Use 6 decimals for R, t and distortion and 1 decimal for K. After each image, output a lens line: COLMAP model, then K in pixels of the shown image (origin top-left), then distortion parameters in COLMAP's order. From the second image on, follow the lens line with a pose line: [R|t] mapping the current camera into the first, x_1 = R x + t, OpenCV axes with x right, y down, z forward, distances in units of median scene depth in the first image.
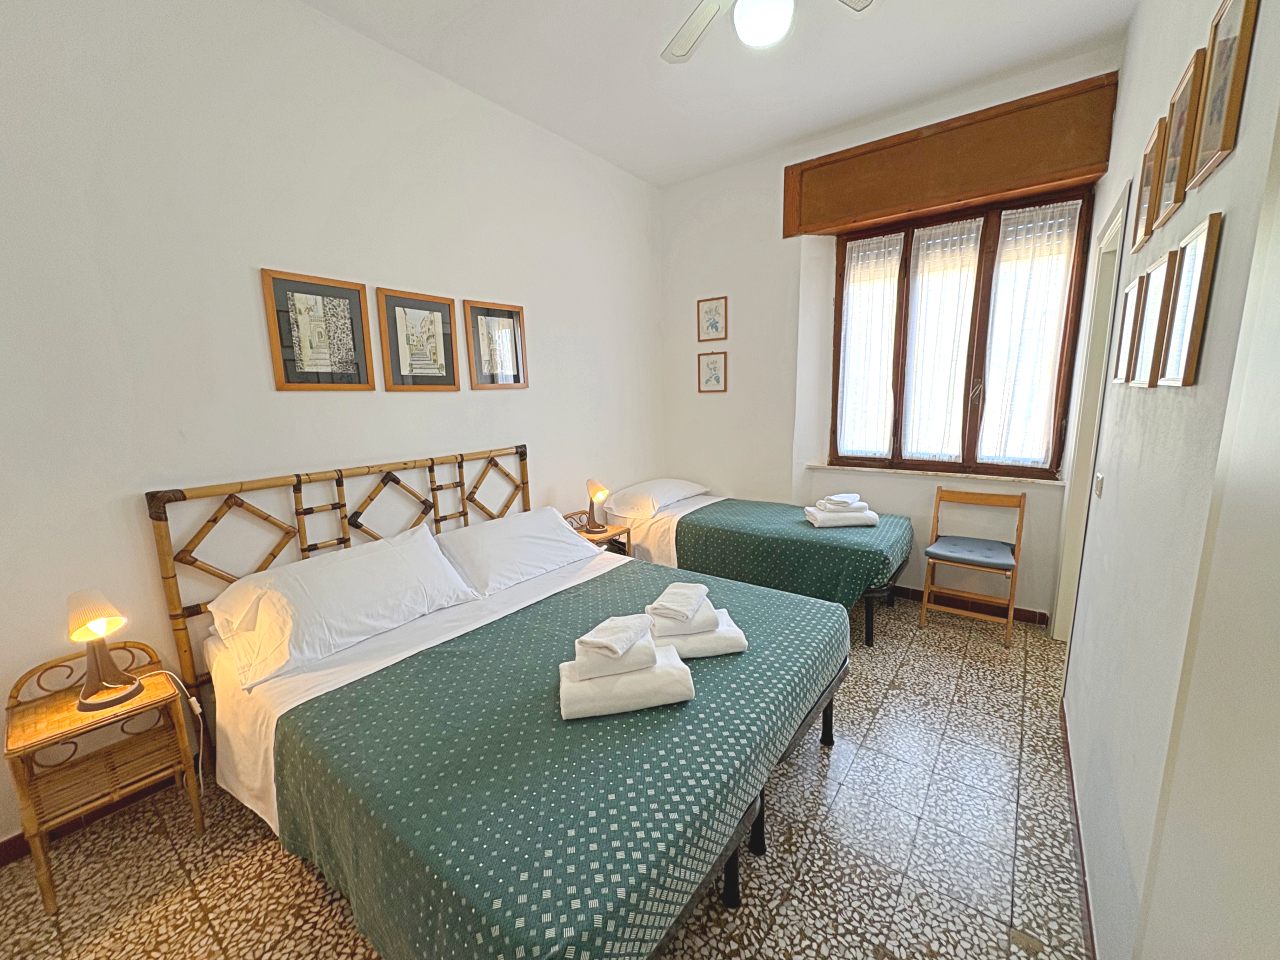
lens RADIAL K [[508.6, 0, 643.3], [0, 508.6, 481.3], [0, 0, 1]] dist [-0.000977, 0.000655]
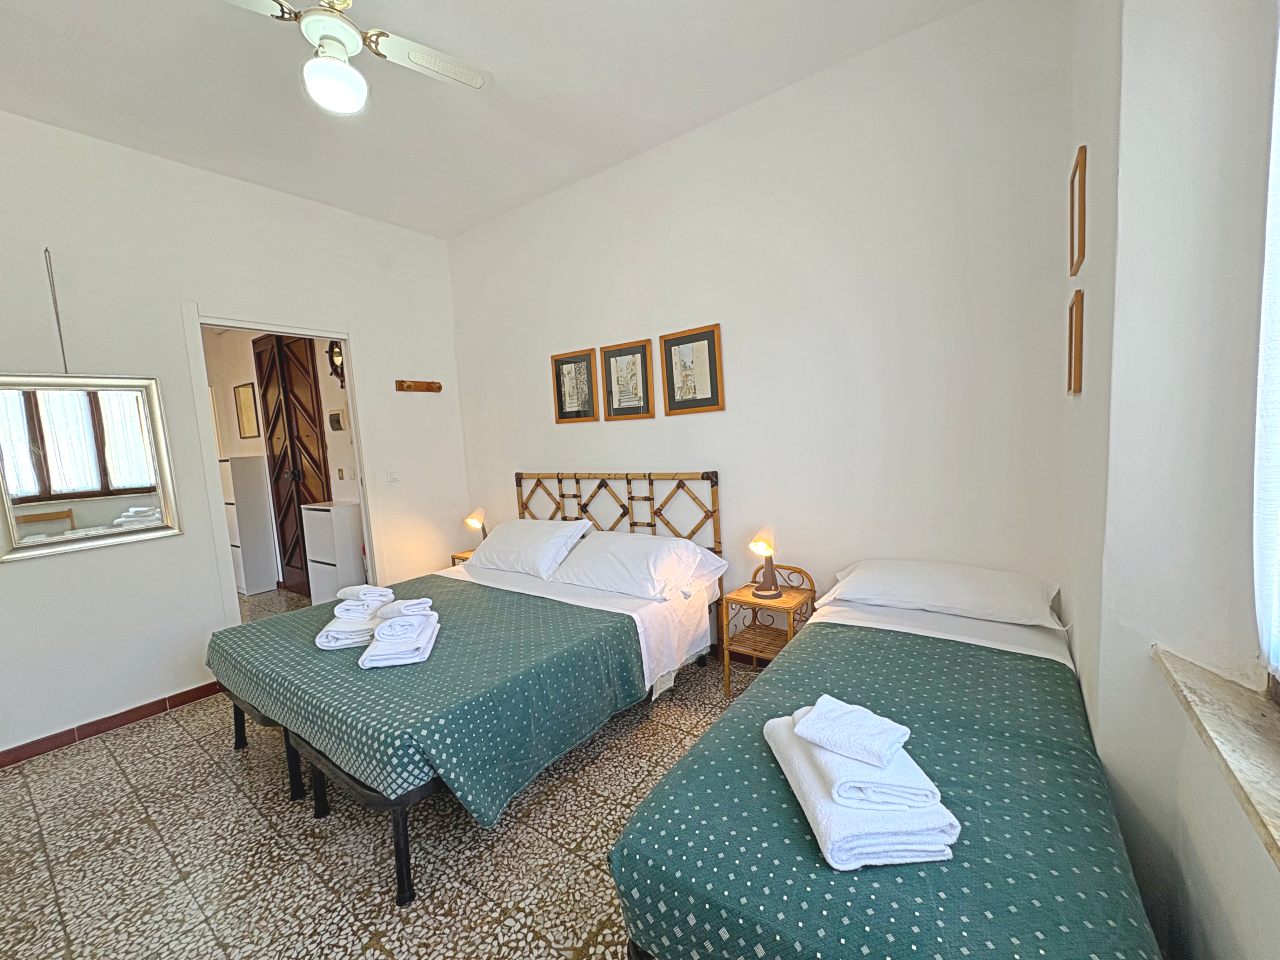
lens RADIAL K [[508.6, 0, 645.4], [0, 508.6, 481.6], [0, 0, 1]] dist [-0.000977, 0.000655]
pose [[0.028140, 0.123508, -0.991944, 0.770821], [-0.111638, 0.986518, 0.119665, -0.167156], [0.993350, 0.107371, 0.041549, 0.928519]]
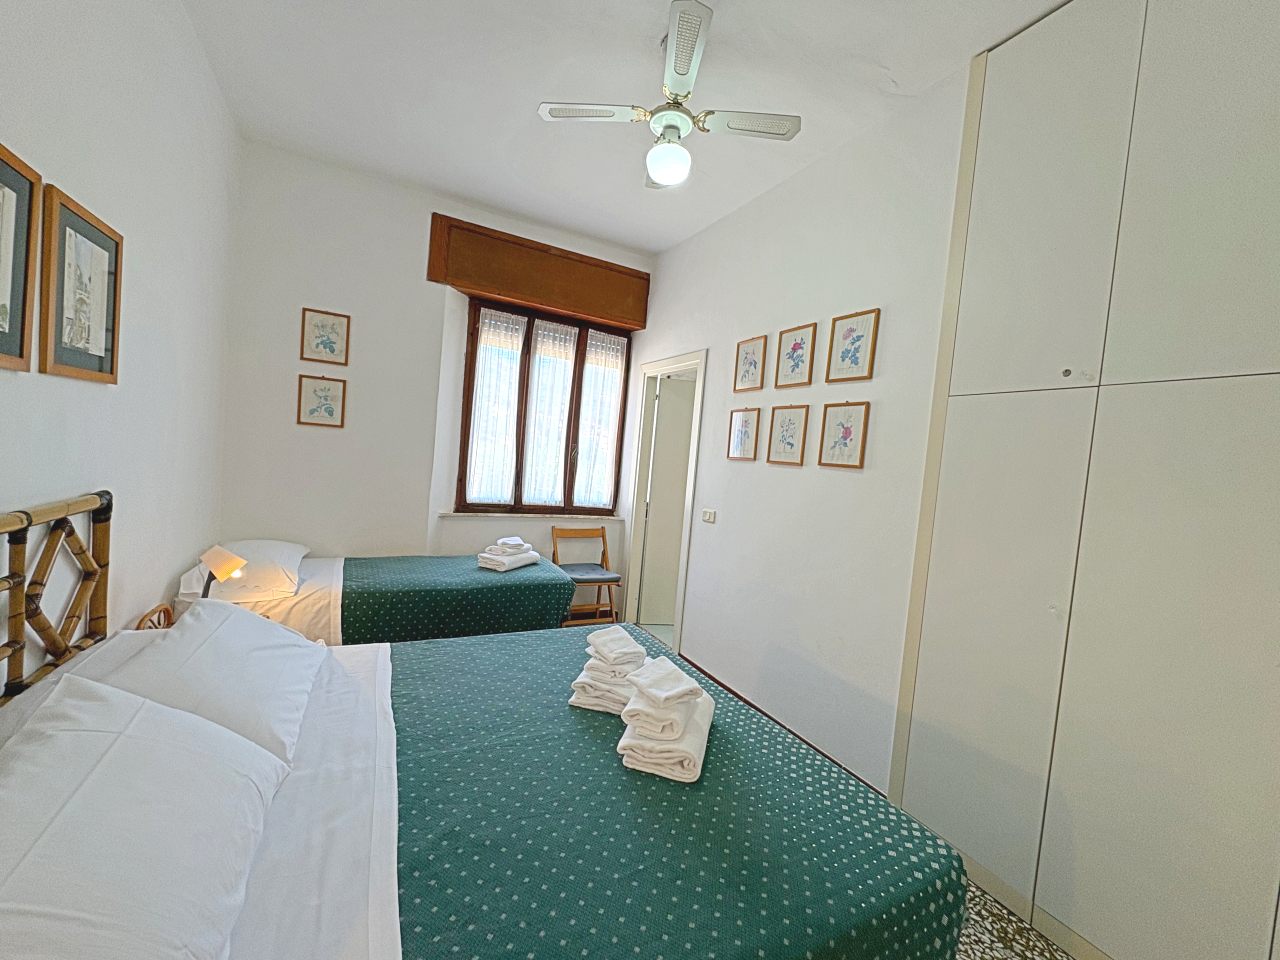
lens RADIAL K [[508.6, 0, 639.0], [0, 508.6, 480.7], [0, 0, 1]] dist [-0.000977, 0.000655]
pose [[0.425825, 0.023057, 0.904512, -0.525311], [0.062555, 0.996533, -0.054852, -0.021953], [-0.902641, 0.079939, 0.422906, 0.318168]]
